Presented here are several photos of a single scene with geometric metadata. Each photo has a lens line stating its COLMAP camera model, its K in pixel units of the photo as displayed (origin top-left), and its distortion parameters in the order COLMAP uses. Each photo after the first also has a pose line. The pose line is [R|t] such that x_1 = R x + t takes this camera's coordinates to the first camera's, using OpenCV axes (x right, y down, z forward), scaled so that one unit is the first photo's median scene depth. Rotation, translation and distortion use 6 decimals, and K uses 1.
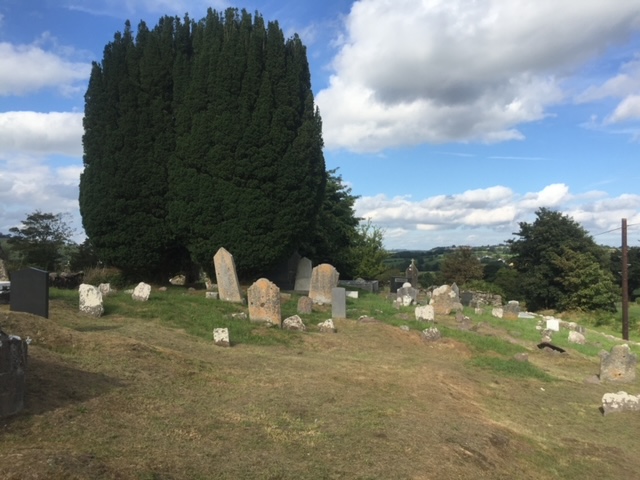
lens RADIAL K [[540.6, 0, 322.8], [0, 540.6, 235.8], [0, 0, 1]] dist [0.051518, -0.059374]
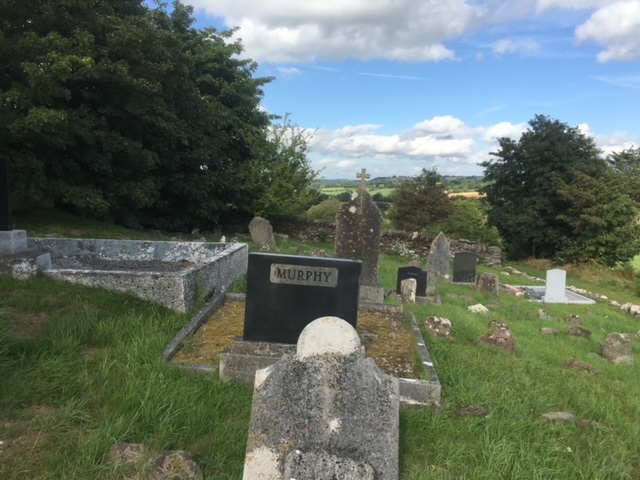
lens RADIAL K [[540.6, 0, 322.4], [0, 540.6, 233.9], [0, 0, 1]] dist [0.051518, -0.059374]
pose [[0.994238, 0.007411, 0.106937, 0.063705], [-0.021001, 0.991742, 0.126518, 0.021764], [-0.105116, -0.128035, 0.986183, 0.397902]]
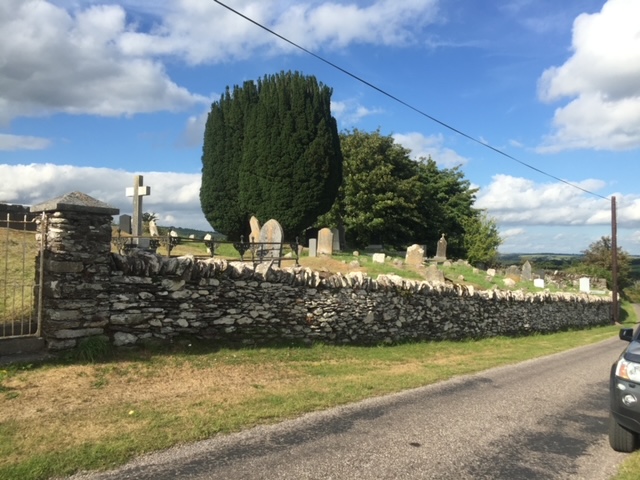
lens RADIAL K [[540.6, 0, 321.3], [0, 540.6, 241.9], [0, 0, 1]] dist [0.051518, -0.059374]
pose [[0.919374, 0.000798, -0.393383, 0.217765], [0.001407, 0.999985, 0.005317, 0.029516], [0.393381, -0.005442, 0.919359, -0.162673]]
